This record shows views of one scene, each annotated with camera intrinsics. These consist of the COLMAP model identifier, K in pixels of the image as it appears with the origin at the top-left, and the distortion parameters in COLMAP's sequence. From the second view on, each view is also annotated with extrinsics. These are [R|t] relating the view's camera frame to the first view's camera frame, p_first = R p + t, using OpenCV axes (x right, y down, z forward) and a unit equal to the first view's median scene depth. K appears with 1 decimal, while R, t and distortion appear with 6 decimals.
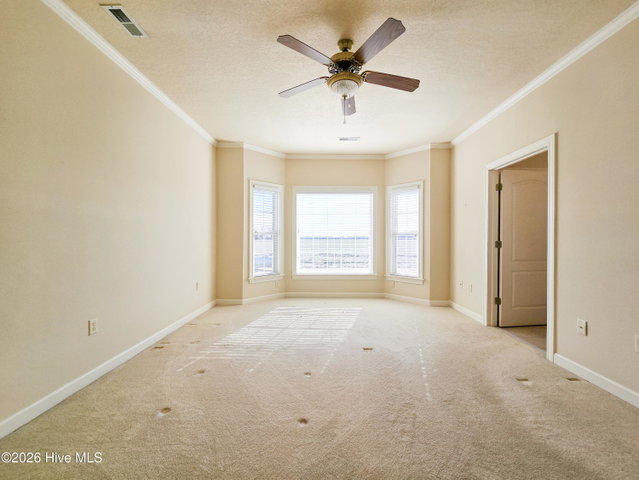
lens RADIAL K [[269.8, 0, 319.7], [0, 269.8, 238.8], [0, 0, 1]] dist [-0.004229, 0.000083]
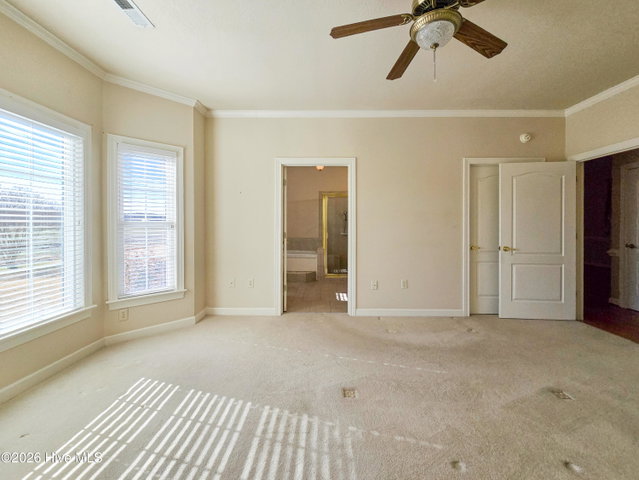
lens RADIAL K [[269.8, 0, 324.8], [0, 269.8, 227.0], [0, 0, 1]] dist [-0.004229, 0.000083]
pose [[-0.018771, -0.011799, 0.999754, -0.320574], [0.000703, 0.999930, 0.011815, -0.020232], [-0.999824, 0.000924, -0.018761, 0.663693]]
